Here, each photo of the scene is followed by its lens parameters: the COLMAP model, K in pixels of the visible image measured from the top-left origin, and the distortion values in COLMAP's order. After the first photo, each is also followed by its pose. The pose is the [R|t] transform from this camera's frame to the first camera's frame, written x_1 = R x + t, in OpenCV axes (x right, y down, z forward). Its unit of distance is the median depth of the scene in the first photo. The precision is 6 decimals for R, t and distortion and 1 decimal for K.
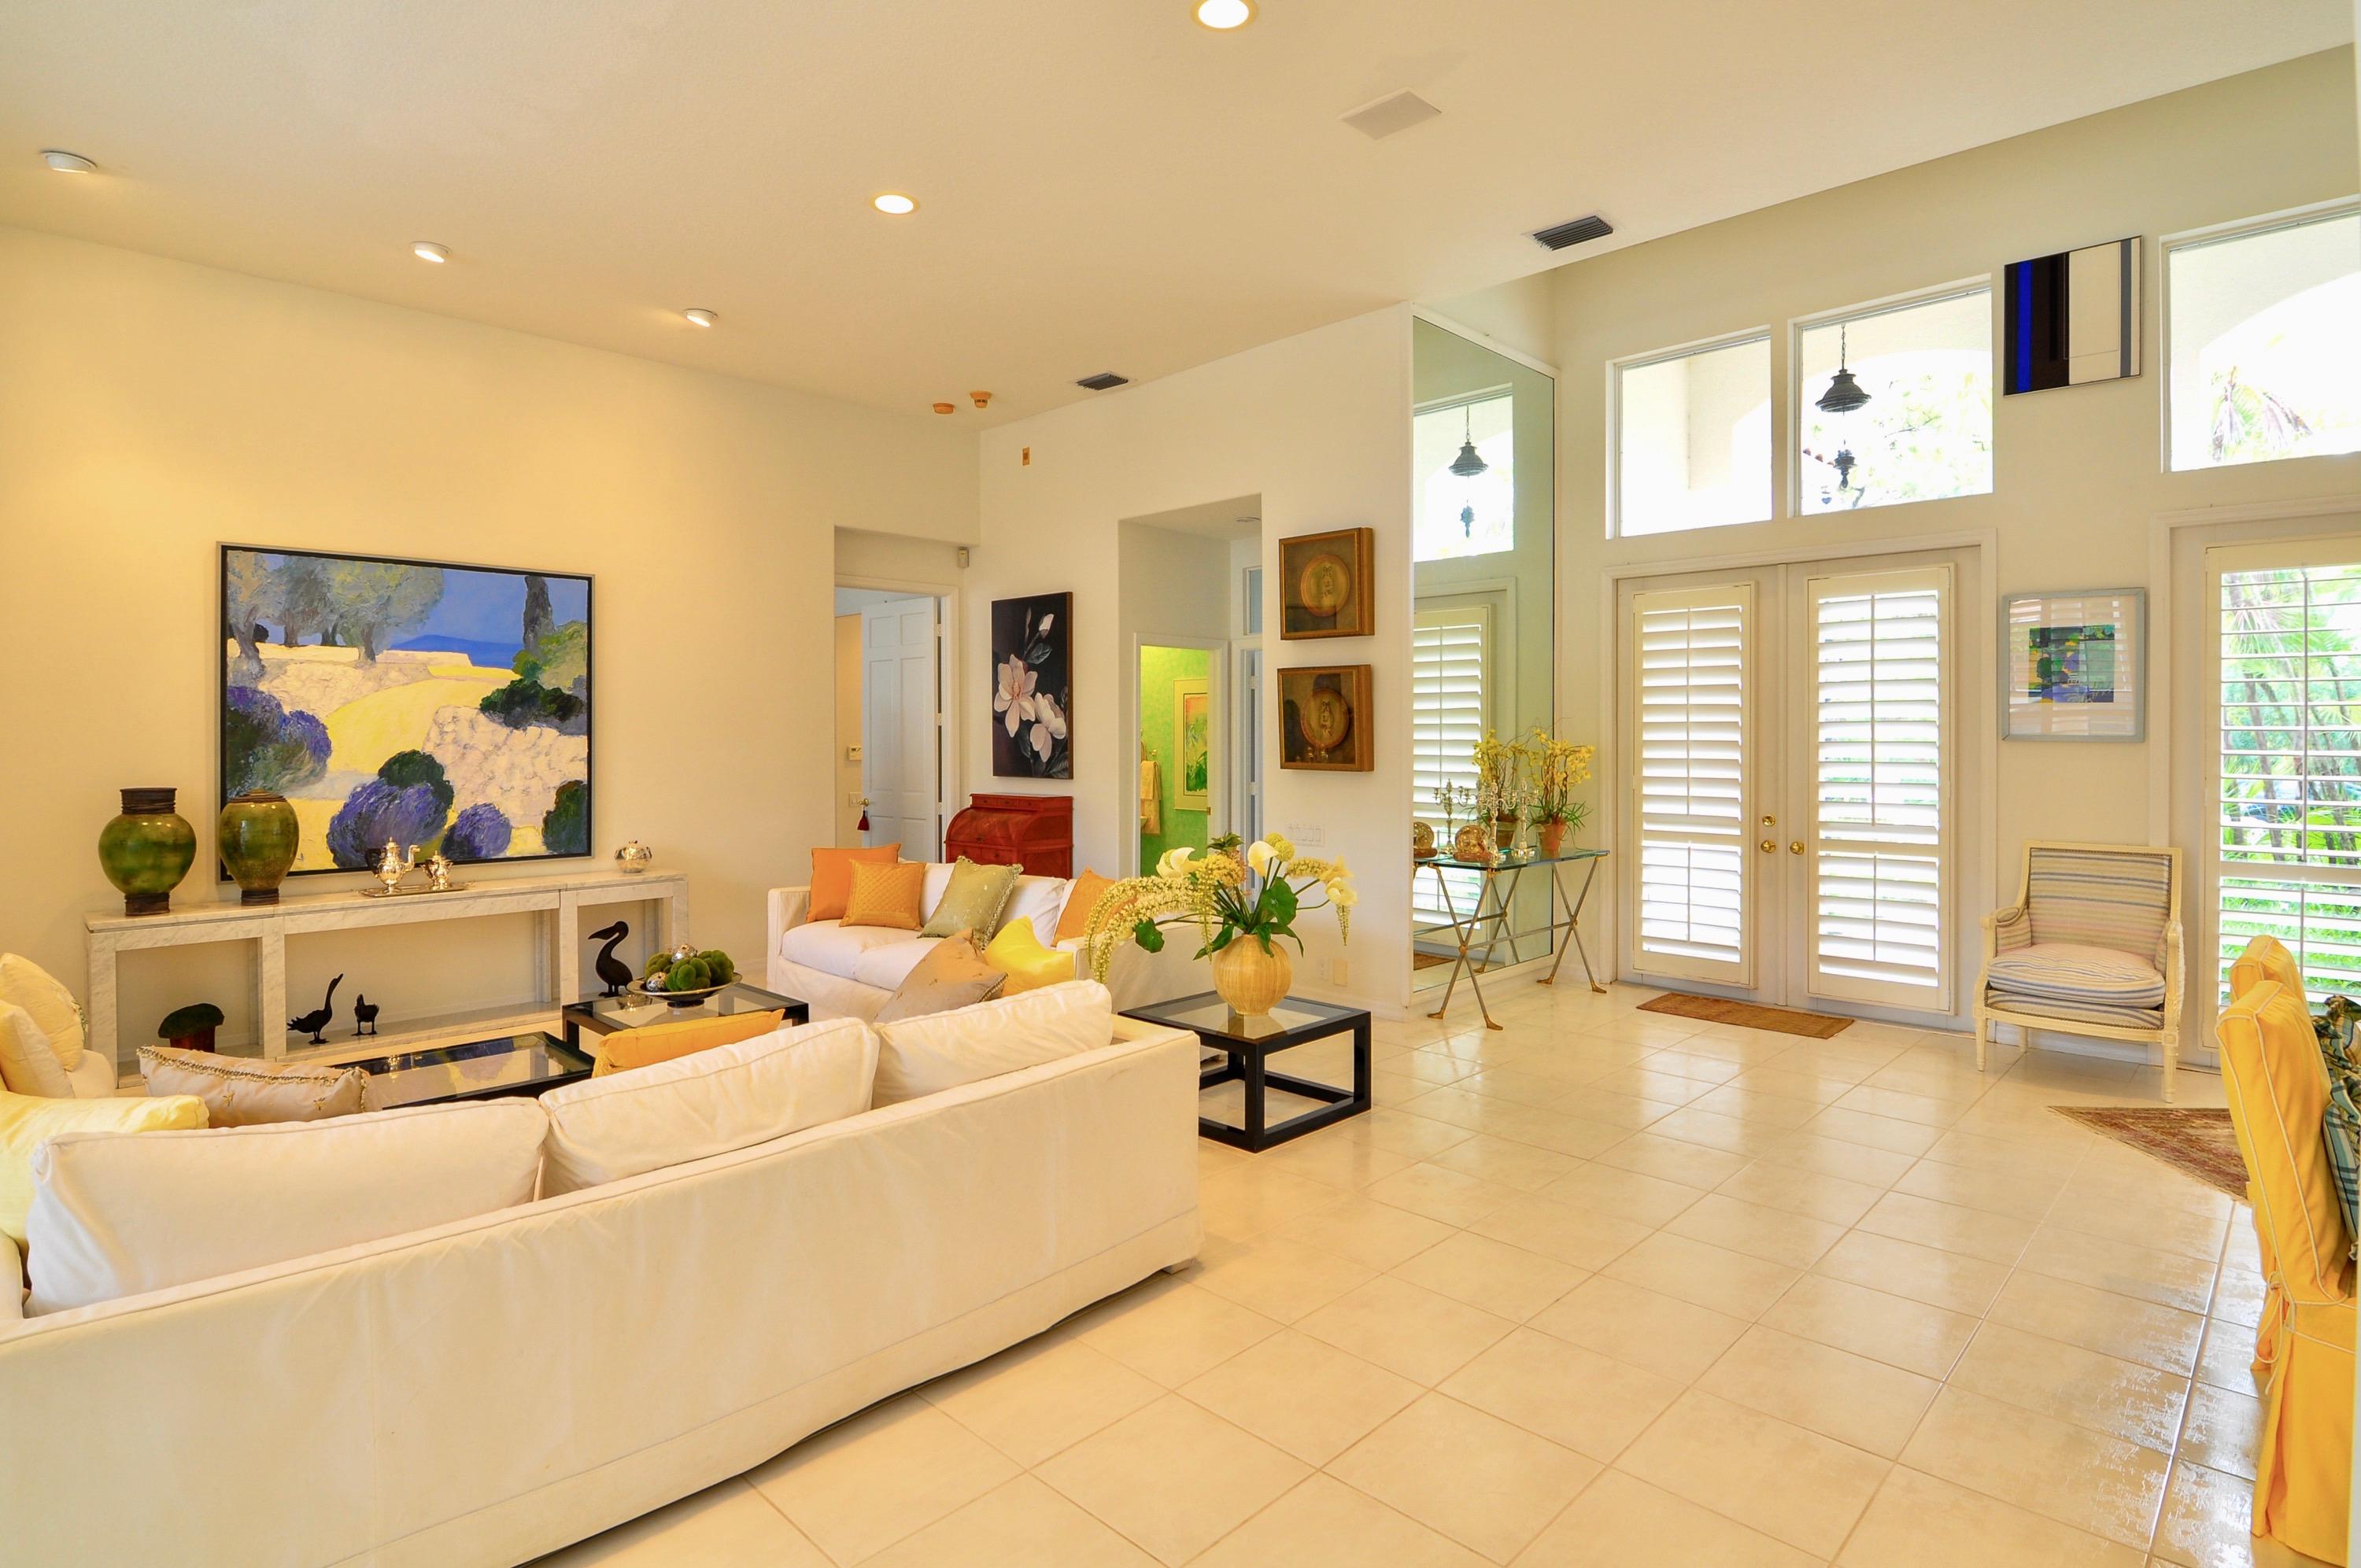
lens RADIAL K [[1213.3, 0, 1180.5], [0, 1213.3, 784.0], [0, 0, 1]] dist [-0.022231, 0.017458]
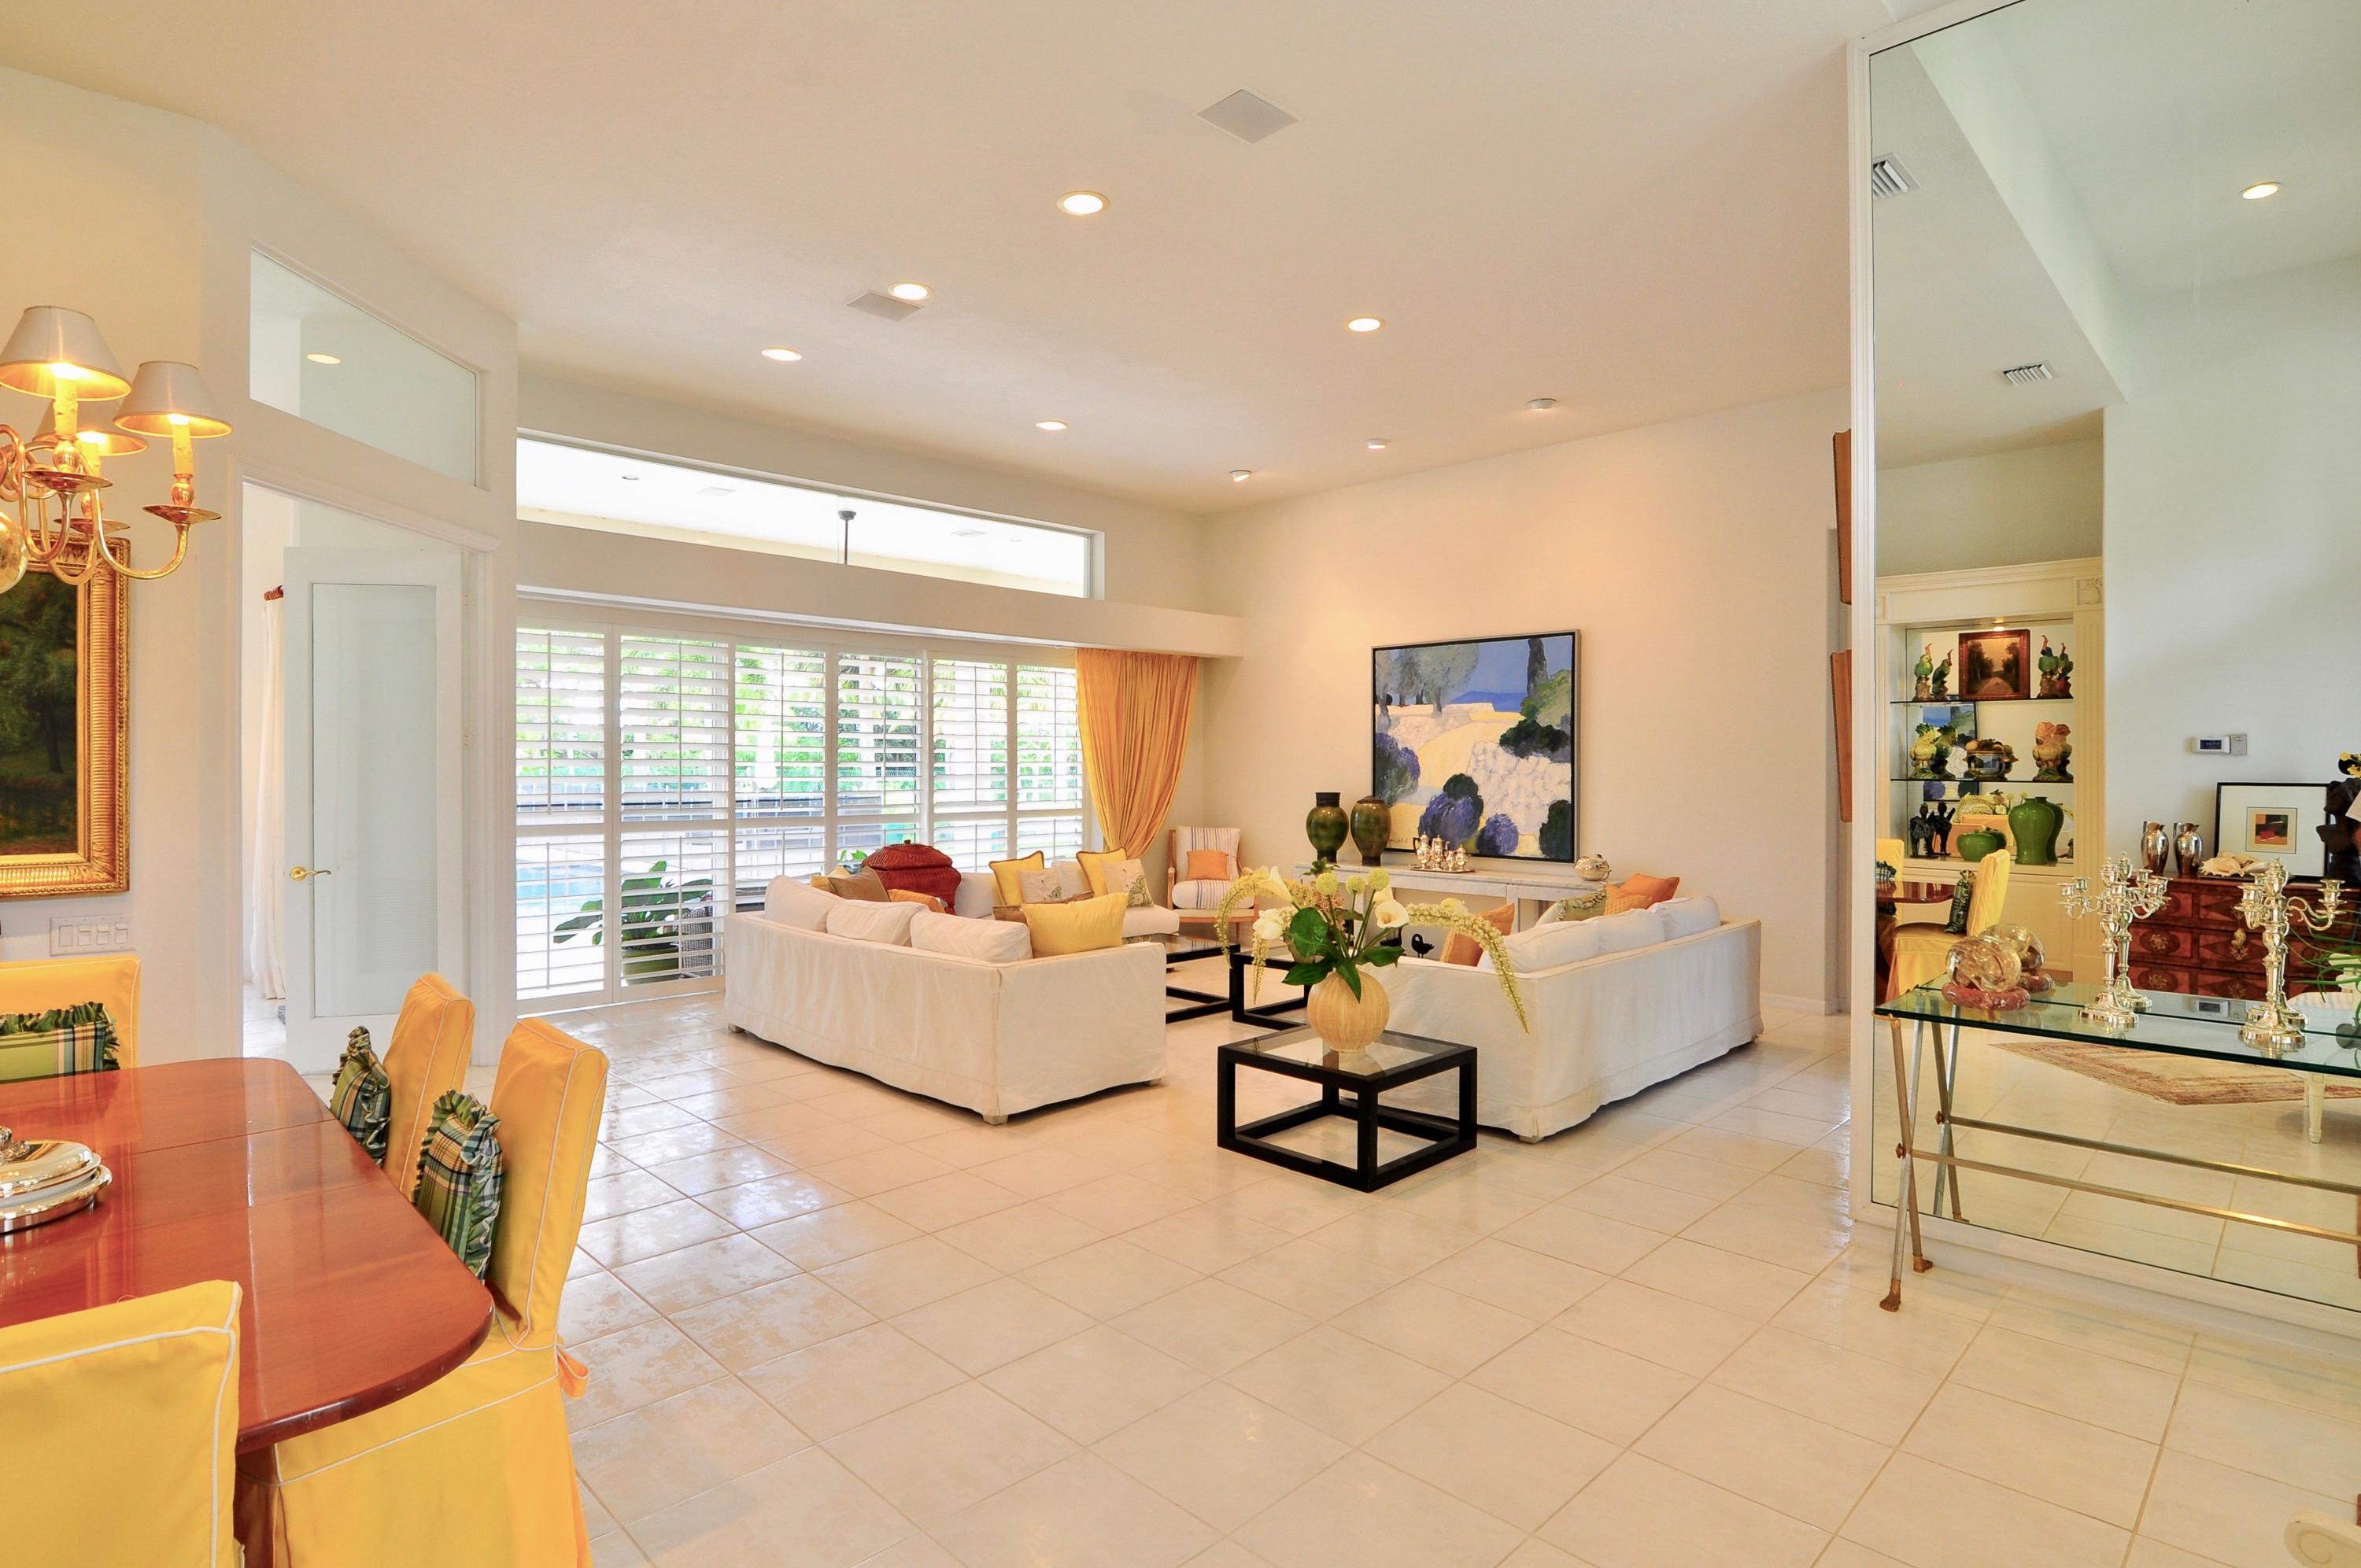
lens RADIAL K [[1213.3, 0, 1180.5], [0, 1213.3, 784.0], [0, 0, 1]] dist [-0.022231, 0.017458]
pose [[-0.019182, 0.018985, -0.999636, 0.808965], [-0.040361, 0.998990, 0.019747, -0.030574], [0.999001, 0.040725, -0.018397, 0.702593]]
